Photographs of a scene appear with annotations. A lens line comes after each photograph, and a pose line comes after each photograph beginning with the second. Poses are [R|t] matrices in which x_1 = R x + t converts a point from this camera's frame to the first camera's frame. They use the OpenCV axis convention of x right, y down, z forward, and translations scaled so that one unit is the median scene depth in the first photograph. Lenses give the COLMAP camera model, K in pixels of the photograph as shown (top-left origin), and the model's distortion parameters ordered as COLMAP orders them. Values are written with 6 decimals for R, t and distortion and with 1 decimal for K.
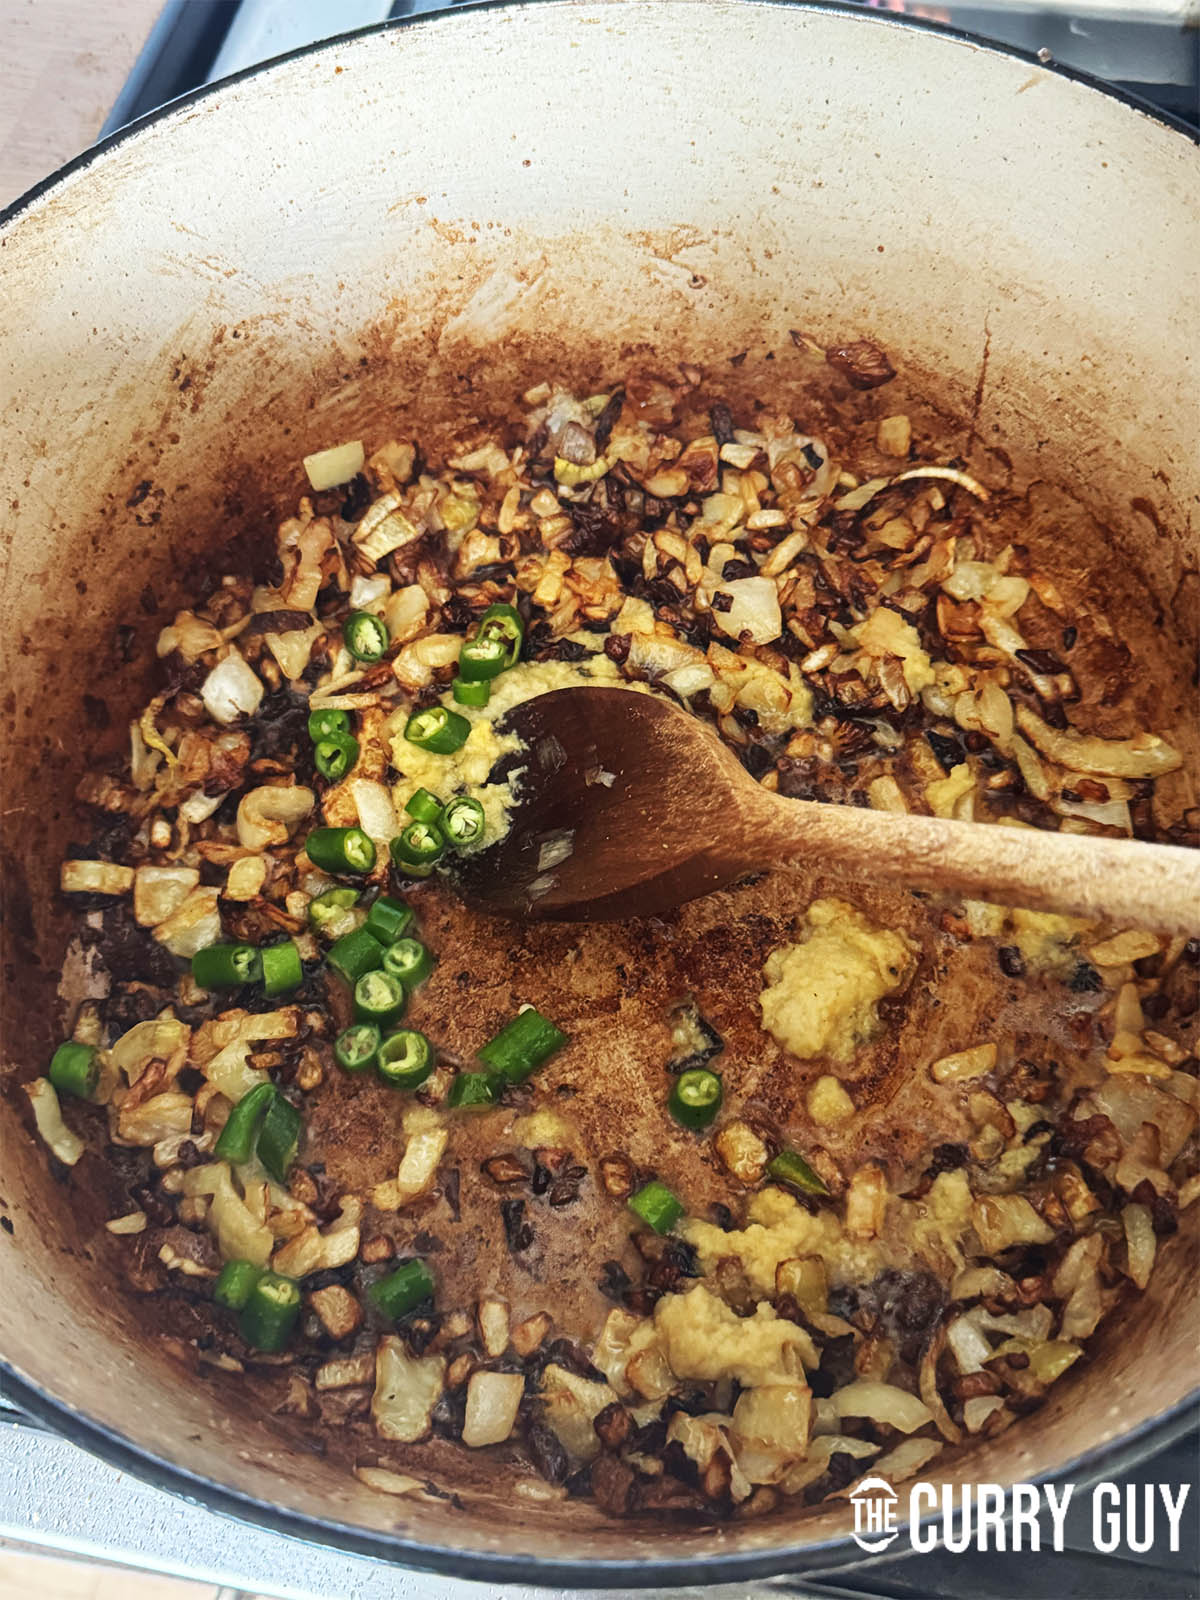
lens RADIAL K [[1660.3, 0, 589.8], [0, 1660.3, 803.8], [0, 0, 1]] dist [-0.101929, 0.000000]
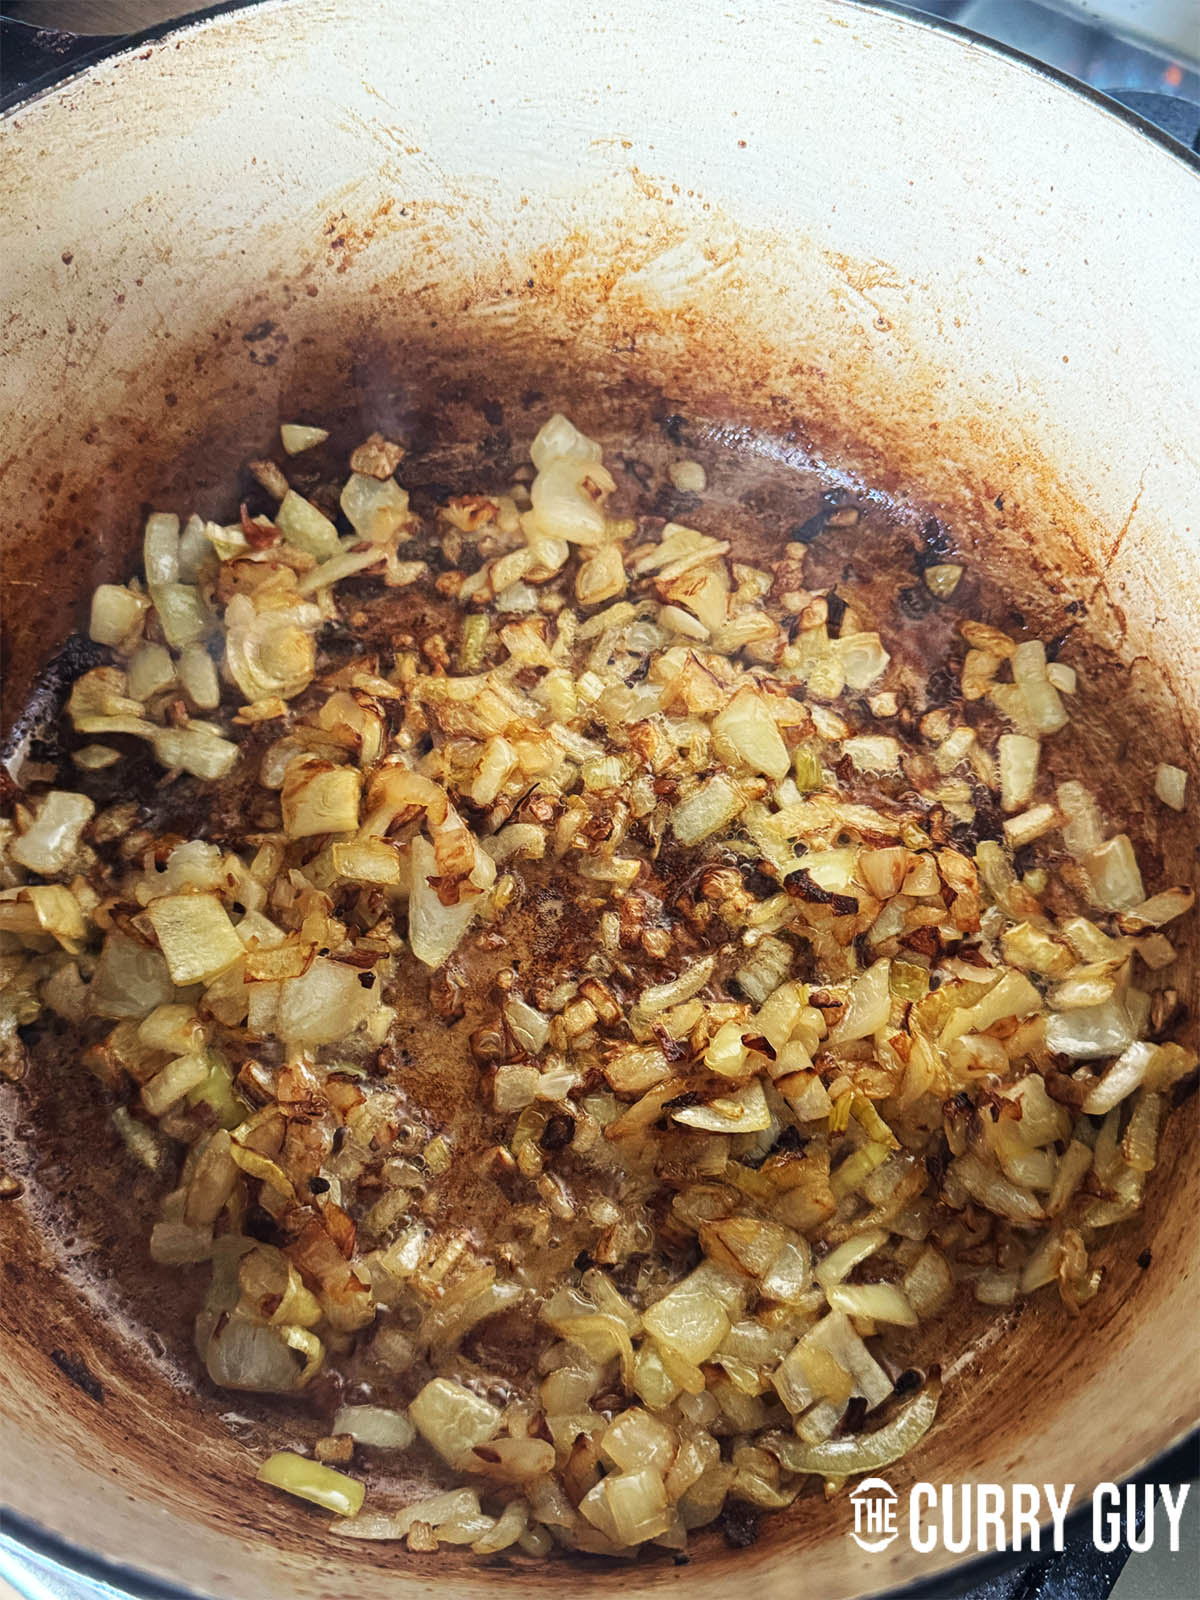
lens RADIAL K [[1660.3, 0, 605.5], [0, 1660.3, 799.9], [0, 0, 1]] dist [-0.101929, 0.000000]
pose [[0.914703, 0.383027, -0.128877, 0.149168], [-0.378238, 0.923712, 0.060770, -0.065538], [0.142322, -0.006840, 0.989797, 0.048102]]
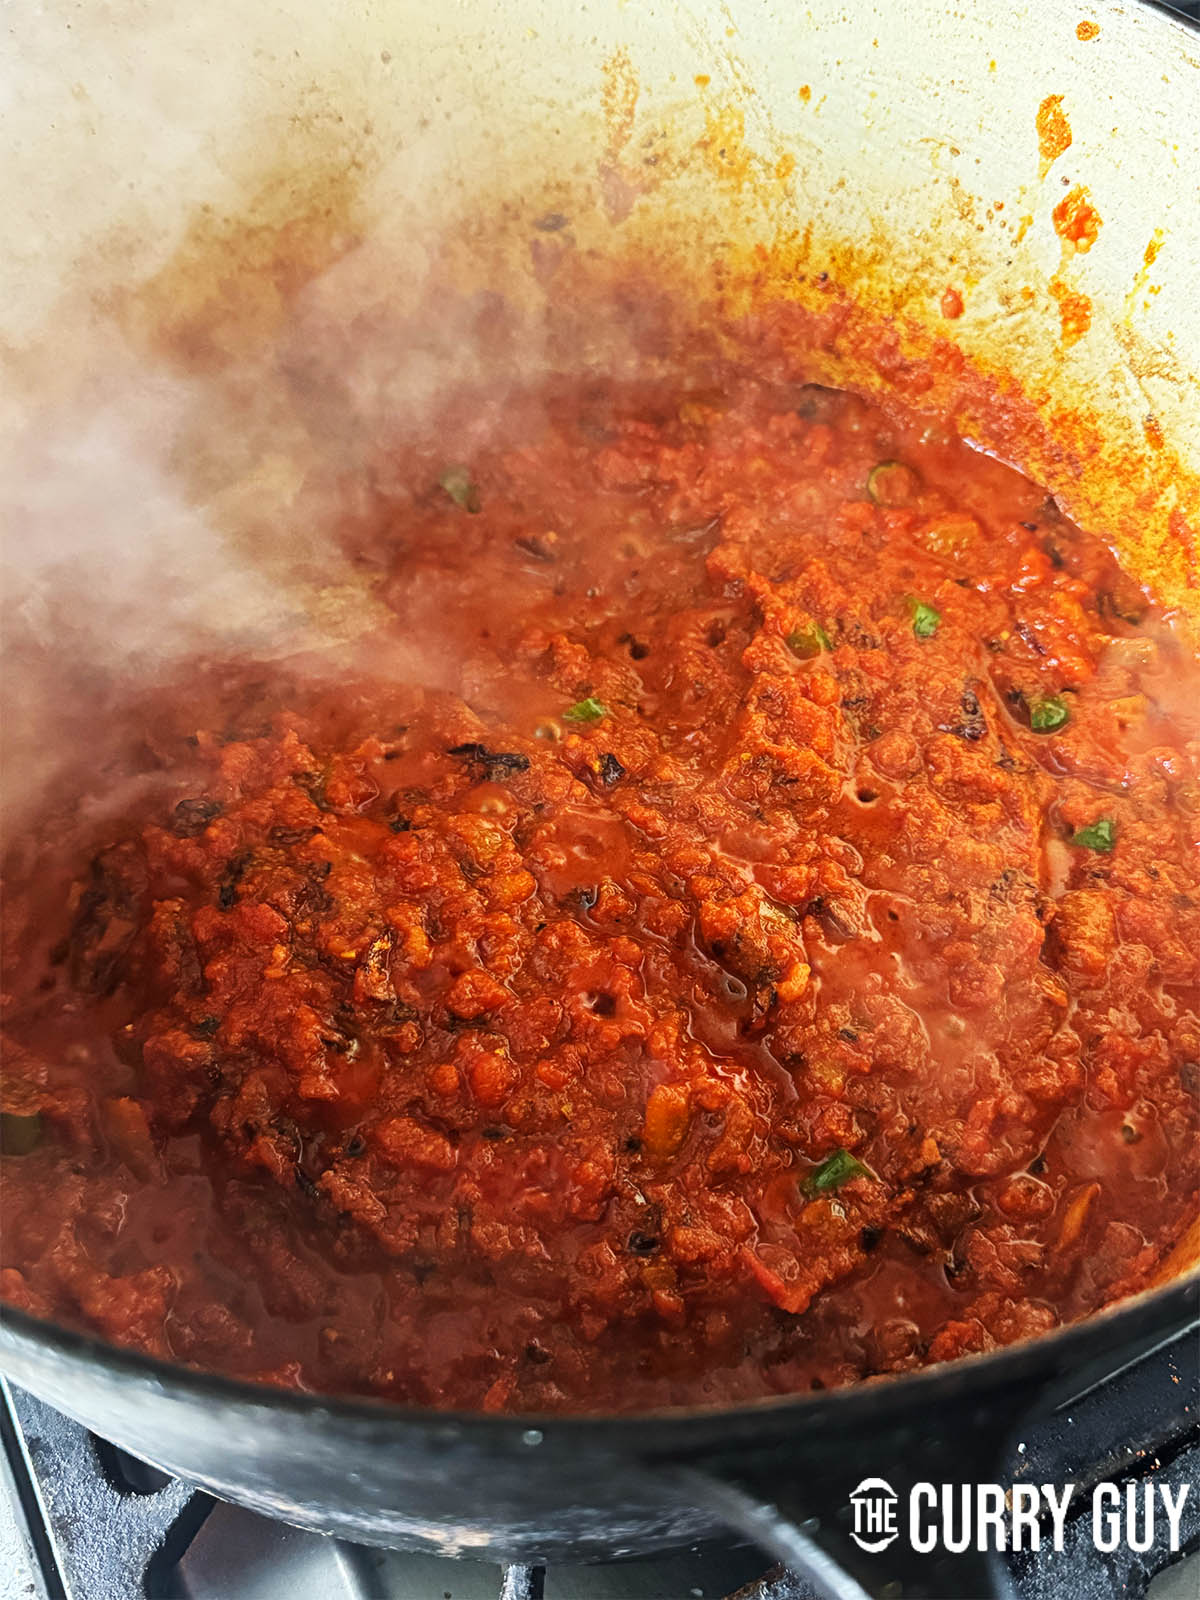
lens RADIAL K [[1660.3, 0, 597.1], [0, 1660.3, 791.9], [0, 0, 1]] dist [-0.101929, 0.000000]
pose [[0.623333, 0.675354, -0.394148, 0.359533], [-0.719344, 0.692881, 0.049597, -0.019486], [0.306593, 0.252613, 0.917708, 0.183463]]
